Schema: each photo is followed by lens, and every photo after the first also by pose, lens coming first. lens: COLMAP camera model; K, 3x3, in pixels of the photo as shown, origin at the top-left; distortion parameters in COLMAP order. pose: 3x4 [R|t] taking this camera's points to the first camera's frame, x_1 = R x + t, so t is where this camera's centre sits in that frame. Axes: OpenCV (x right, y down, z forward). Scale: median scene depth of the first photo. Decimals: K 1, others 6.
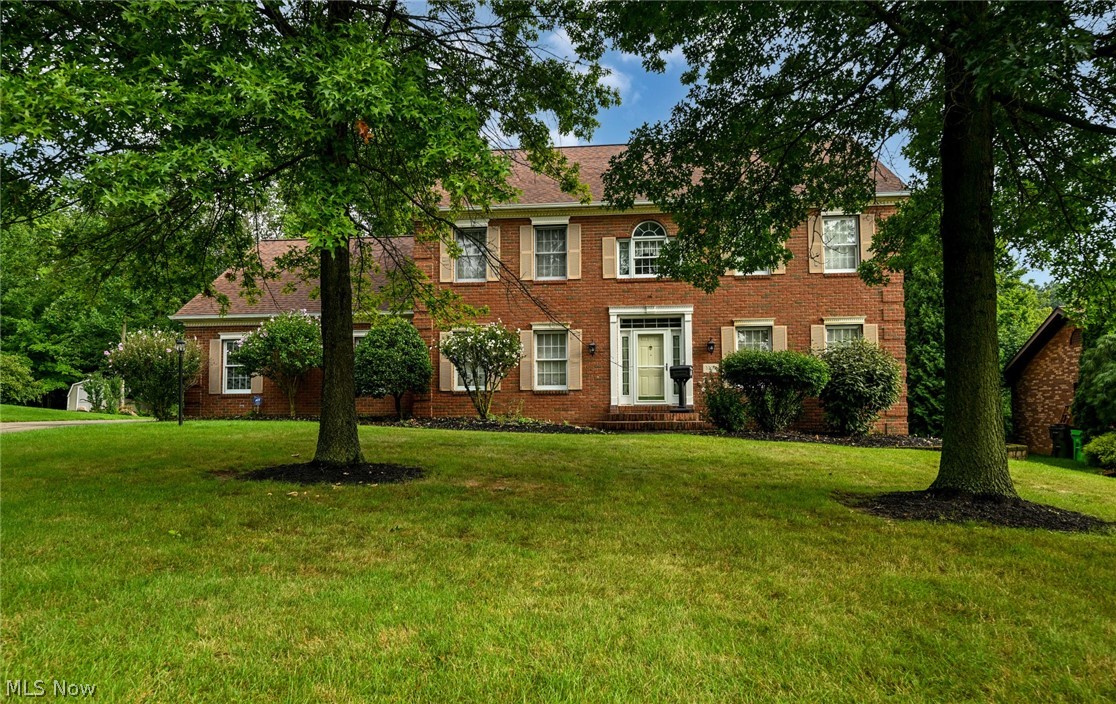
lens RADIAL K [[713.7, 0, 557.5], [0, 713.7, 350.5], [0, 0, 1]] dist [-0.007321, -0.000250]
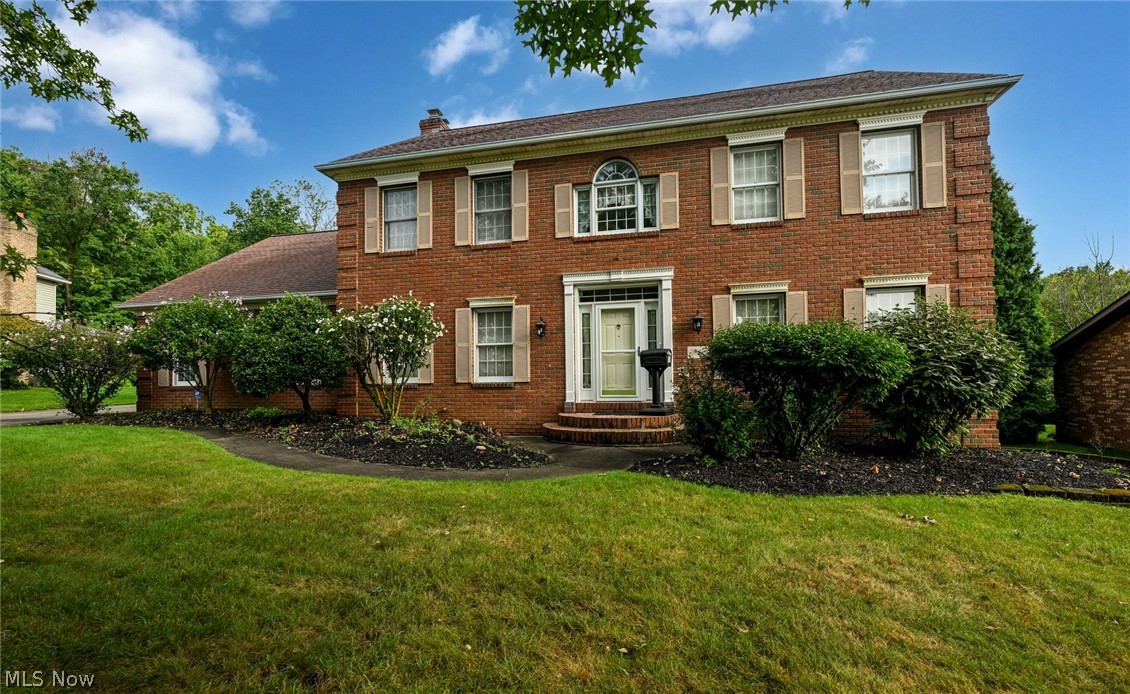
lens RADIAL K [[489.2, 0, 555.5], [0, 489.2, 364.1], [0, 0, 1]] dist [0.000679, -0.000115]
pose [[0.994288, -0.011877, -0.106066, 0.118894], [0.017307, 0.998578, 0.050421, 0.008717], [0.105316, -0.051968, 0.993080, 0.469152]]
